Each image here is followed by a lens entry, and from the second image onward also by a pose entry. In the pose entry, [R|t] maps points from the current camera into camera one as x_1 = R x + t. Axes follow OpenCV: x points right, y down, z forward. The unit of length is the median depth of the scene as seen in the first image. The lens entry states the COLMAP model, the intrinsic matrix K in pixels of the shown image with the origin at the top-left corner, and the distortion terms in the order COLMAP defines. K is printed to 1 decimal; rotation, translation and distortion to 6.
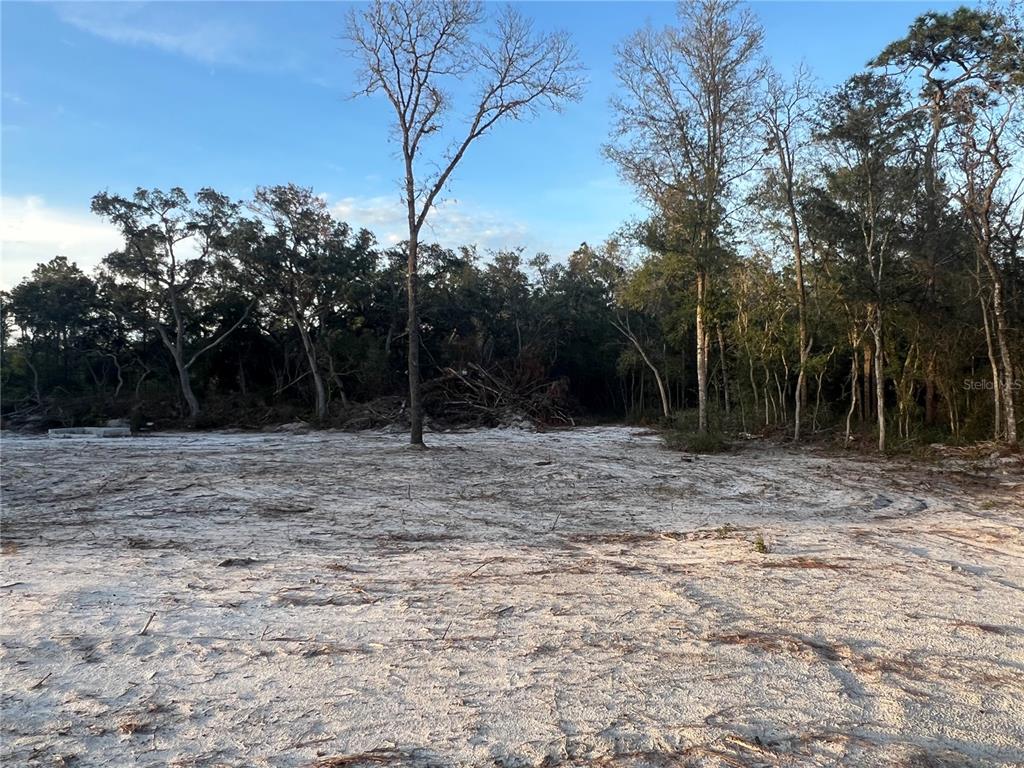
lens RADIAL K [[740.5, 0, 512.0], [0, 740.5, 384.0], [0, 0, 1]] dist [0.000737, -0.002721]
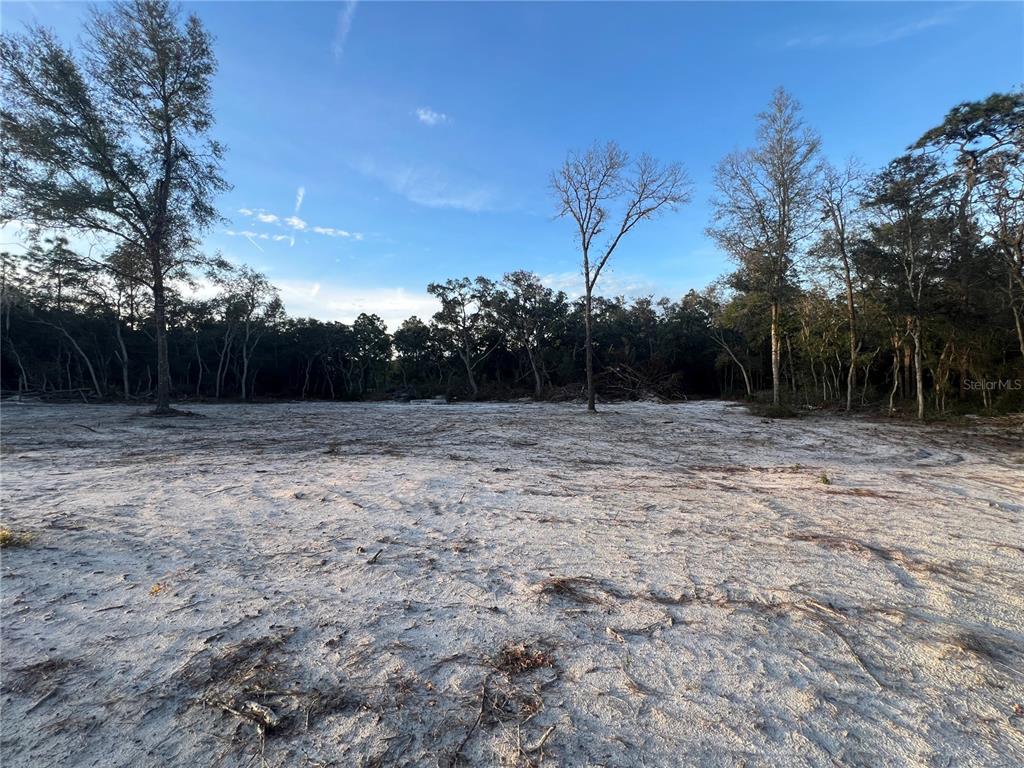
lens RADIAL K [[411.8, 0, 510.9], [0, 411.8, 382.0], [0, 0, 1]] dist [-0.000630, 0.000086]
pose [[0.950016, -0.007685, -0.312107, -0.003625], [0.011986, 0.999858, 0.011866, 0.000097], [0.311971, -0.015014, 0.949973, -0.001165]]
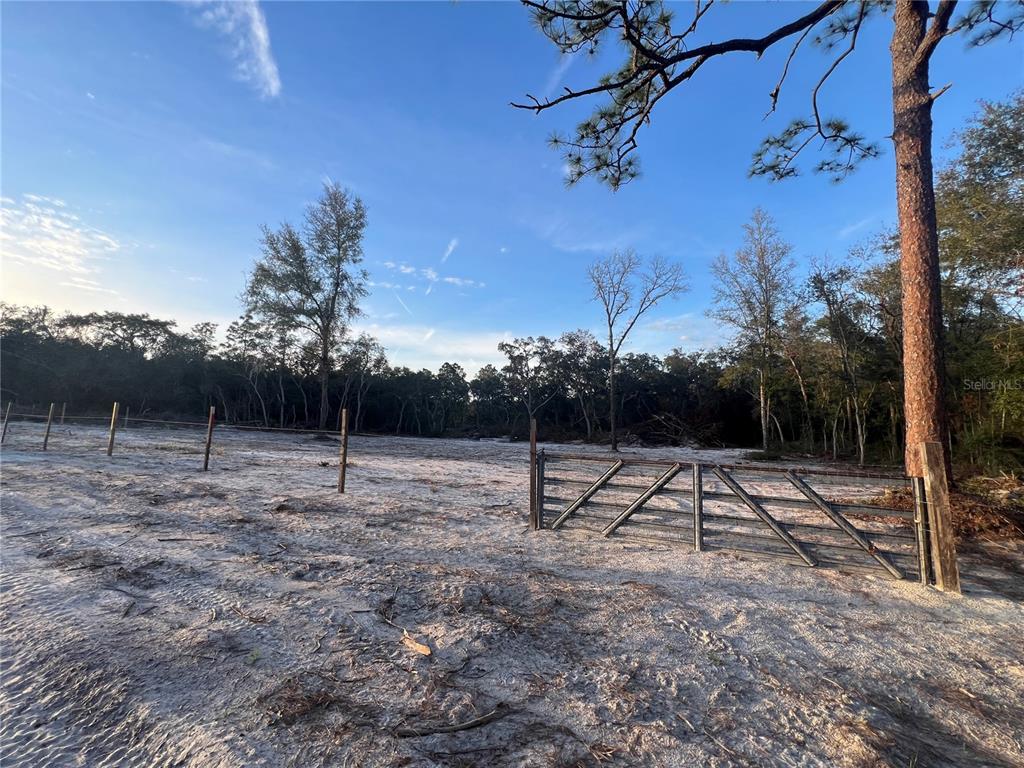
lens RADIAL K [[411.8, 0, 510.9], [0, 411.8, 382.0], [0, 0, 1]] dist [-0.000630, 0.000086]
pose [[0.877194, -0.028140, -0.479310, 0.214813], [-0.017997, 0.995653, -0.091389, -0.005152], [0.479798, 0.088792, 0.872874, -0.286840]]
